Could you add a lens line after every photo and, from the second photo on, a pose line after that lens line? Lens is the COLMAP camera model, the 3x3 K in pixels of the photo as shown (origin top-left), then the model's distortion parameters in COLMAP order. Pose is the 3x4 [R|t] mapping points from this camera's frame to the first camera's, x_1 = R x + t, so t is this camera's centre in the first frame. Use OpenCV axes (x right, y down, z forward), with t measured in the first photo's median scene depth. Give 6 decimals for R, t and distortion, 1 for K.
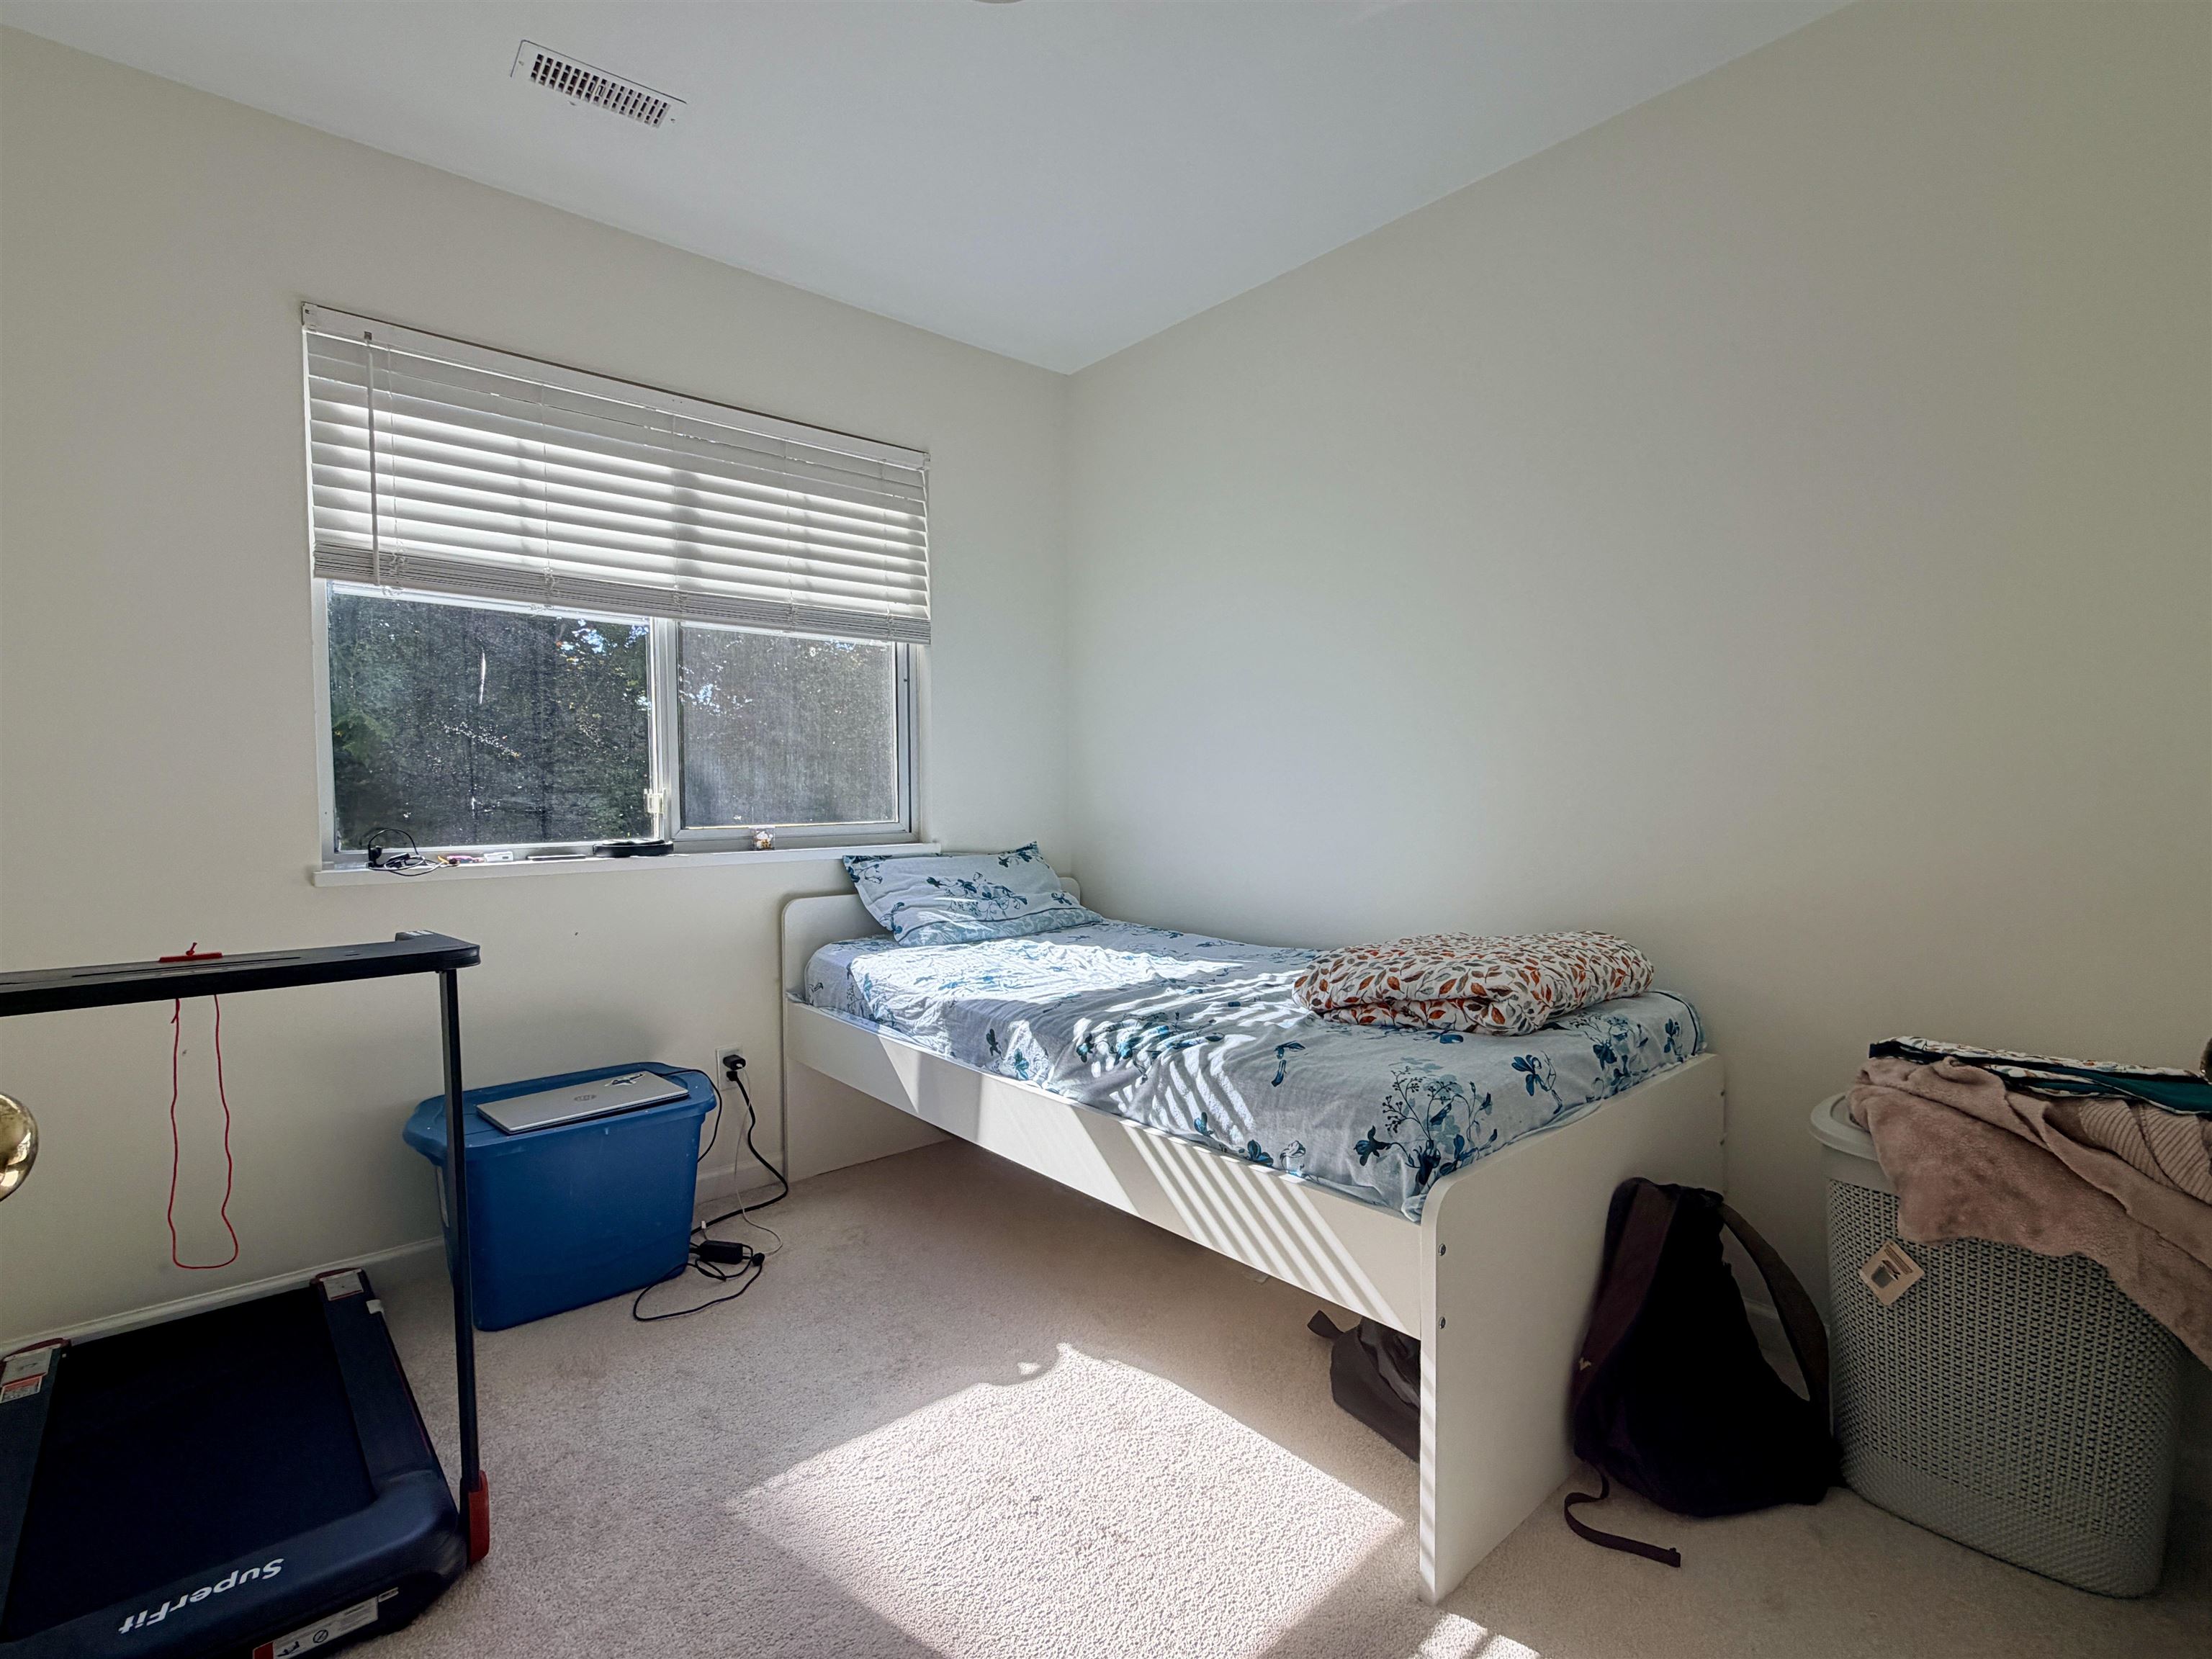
lens RADIAL K [[1037.7, 0, 1106.0], [0, 1037.7, 829.5], [0, 0, 1]] dist [-0.001346, -0.000074]
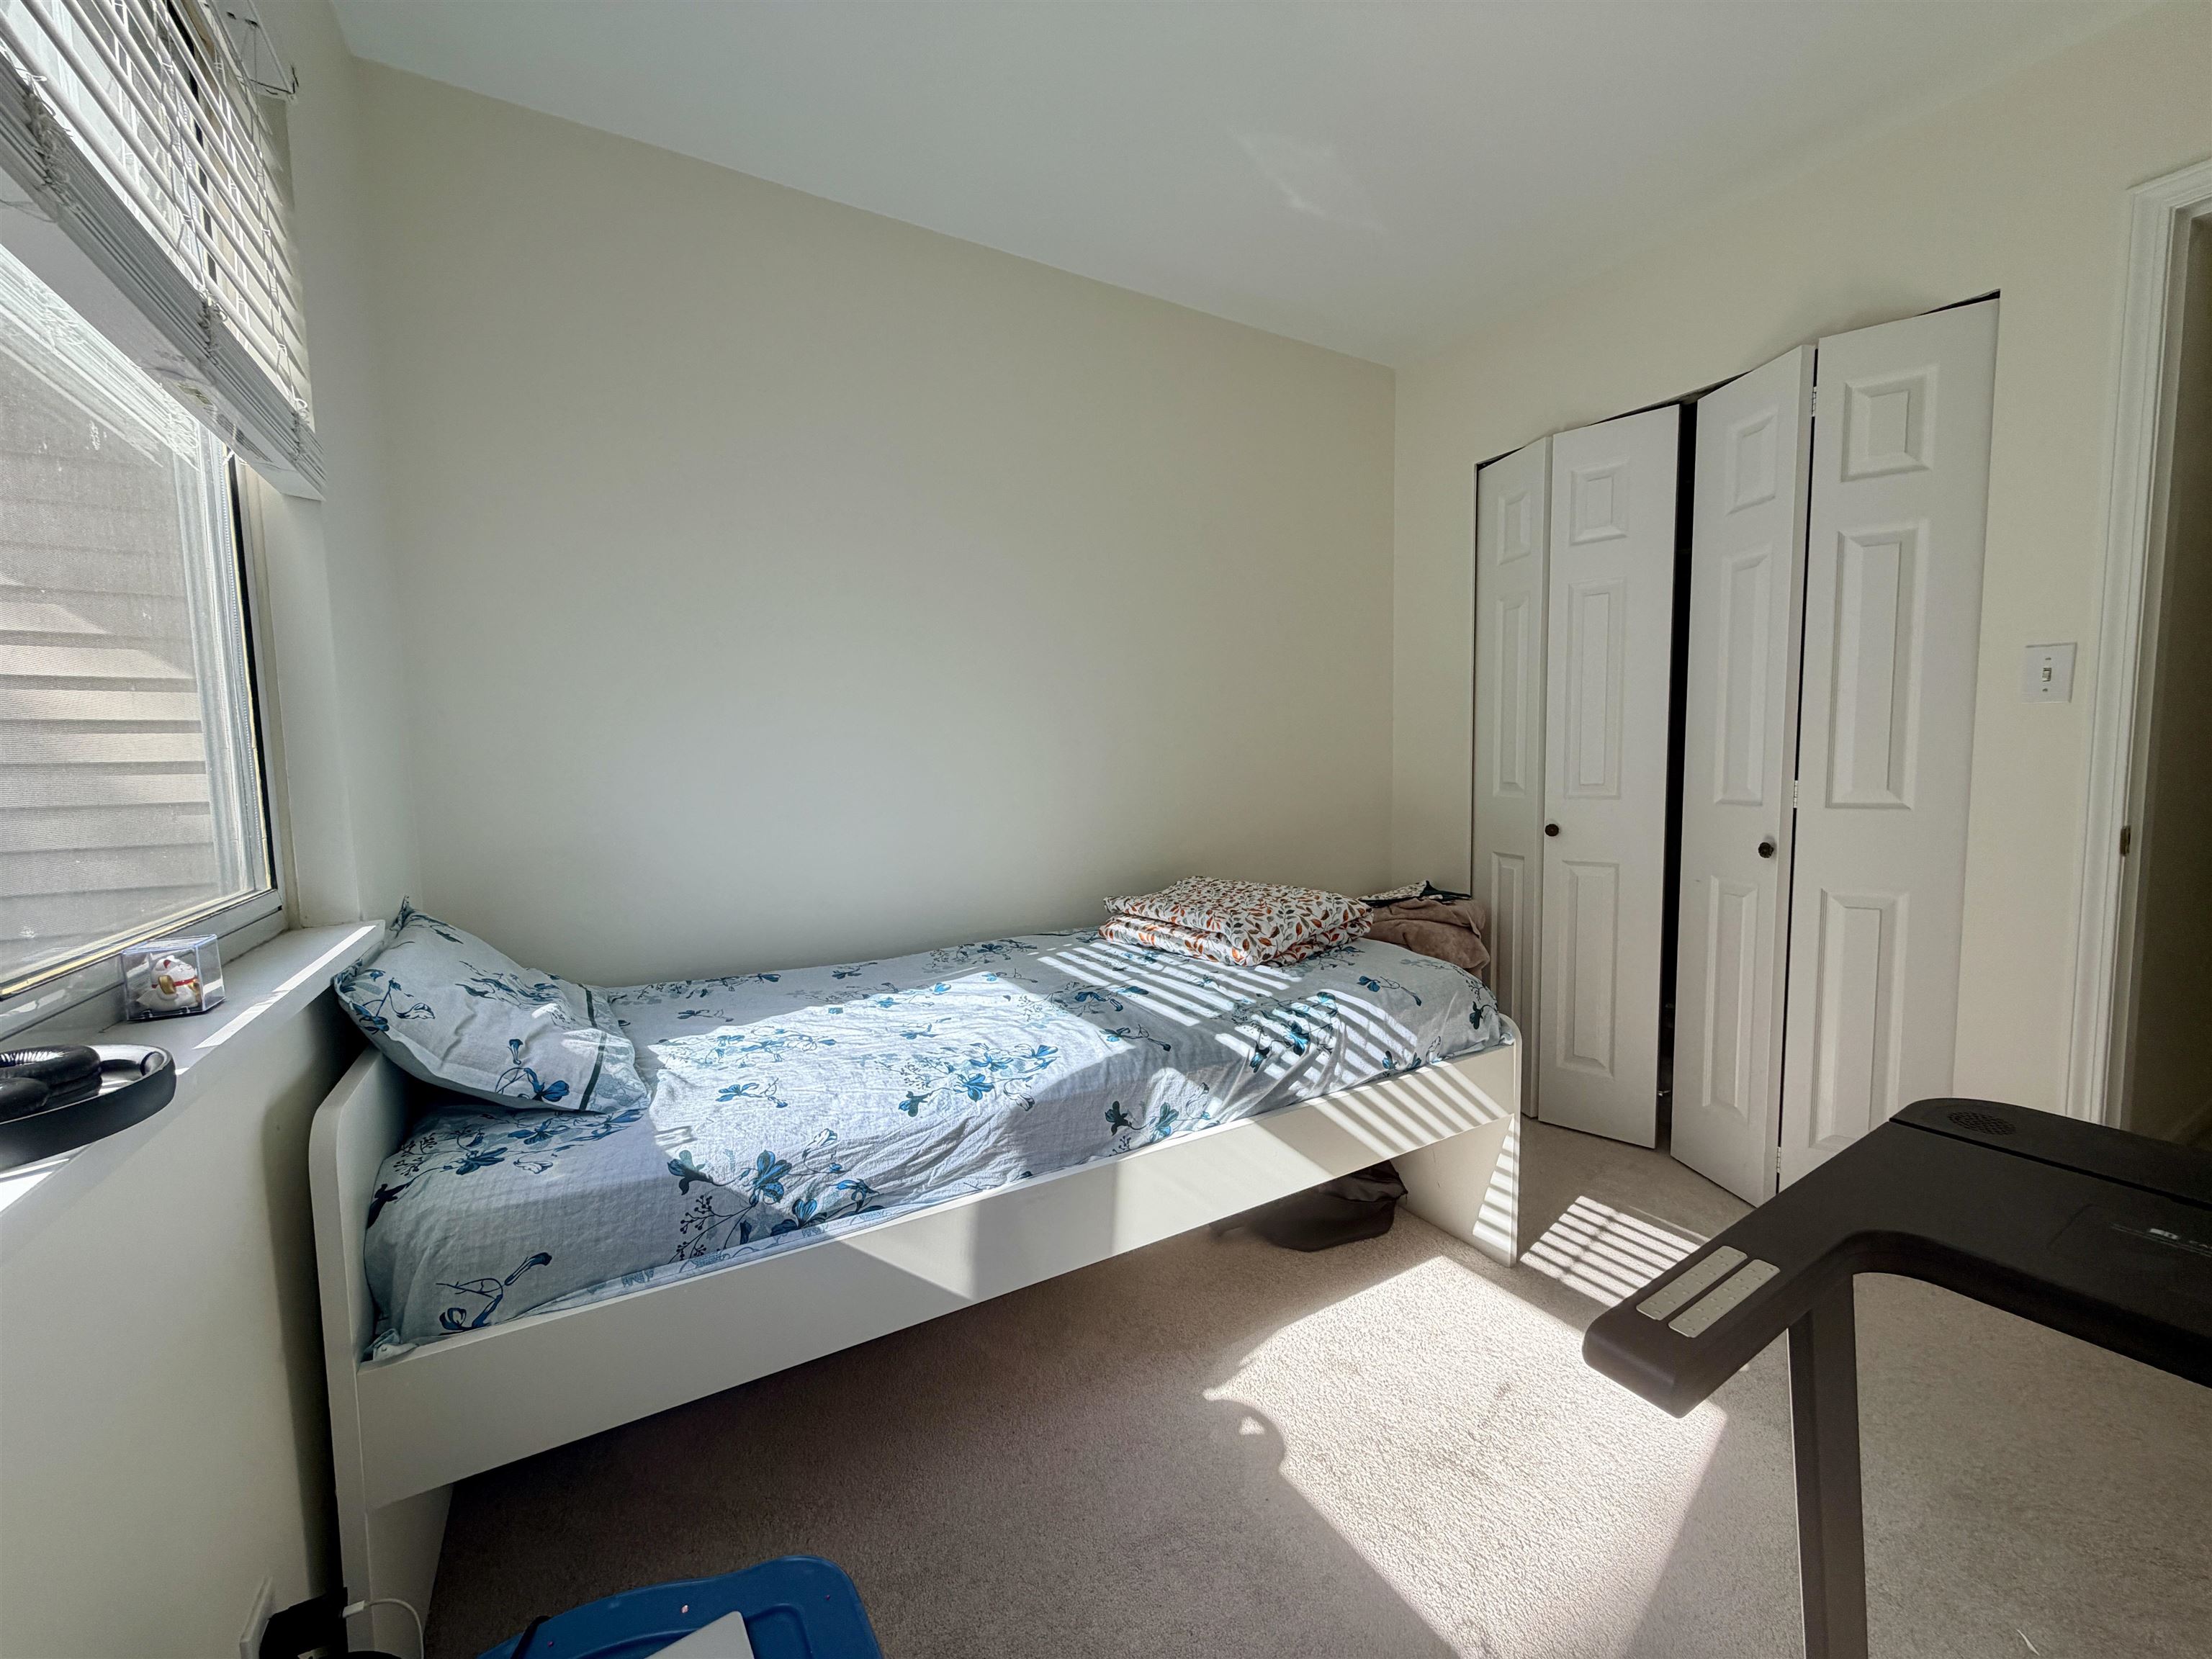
lens RADIAL K [[877.8, 0, 1106.0], [0, 877.8, 829.5], [0, 0, 1]] dist [0.001360, 0.000004]
pose [[0.193324, -0.077558, 0.978065, -0.756929], [0.057639, 0.996047, 0.067591, -0.057457], [-0.979441, 0.043308, 0.197030, 0.886472]]
